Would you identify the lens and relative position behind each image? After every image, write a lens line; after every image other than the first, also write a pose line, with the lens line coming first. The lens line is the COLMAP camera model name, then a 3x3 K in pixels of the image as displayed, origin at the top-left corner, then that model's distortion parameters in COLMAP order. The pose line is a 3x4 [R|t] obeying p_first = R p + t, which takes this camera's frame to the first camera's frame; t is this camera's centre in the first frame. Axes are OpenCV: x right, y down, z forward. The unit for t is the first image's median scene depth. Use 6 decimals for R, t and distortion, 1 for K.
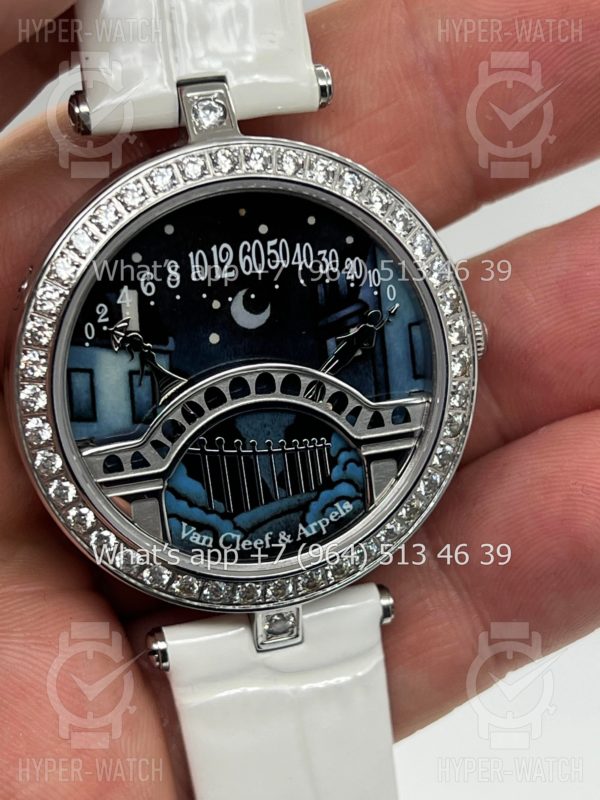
lens RADIAL K [[1781.6, 0, 300.0], [0, 1781.6, 400.0], [0, 0, 1]] dist [-0.019440, -0.109528]
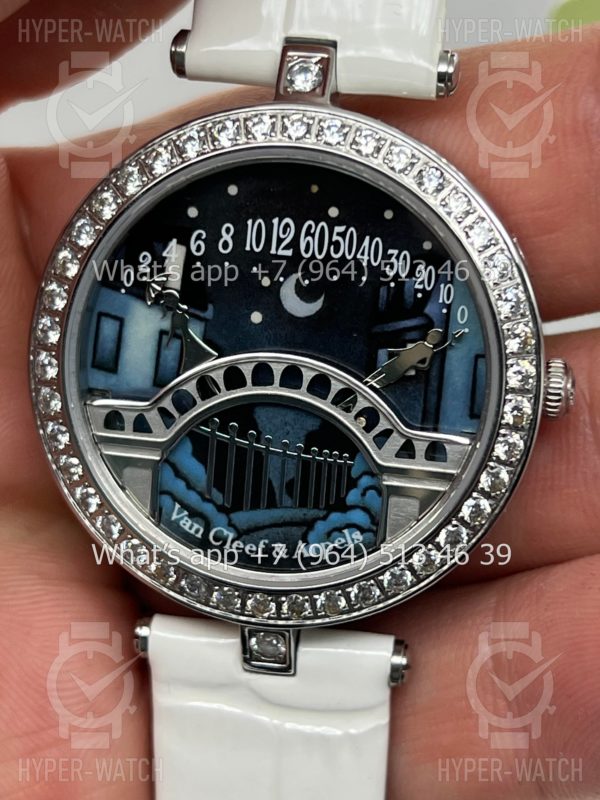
lens RADIAL K [[1781.6, 0, 300.0], [0, 1781.6, 400.0], [0, 0, 1]] dist [-0.019440, -0.109528]
pose [[0.900468, 0.234343, -0.366388, 0.316529], [-0.252805, 0.967514, -0.002491, 0.003156], [0.353902, 0.094868, 0.930459, 0.158790]]
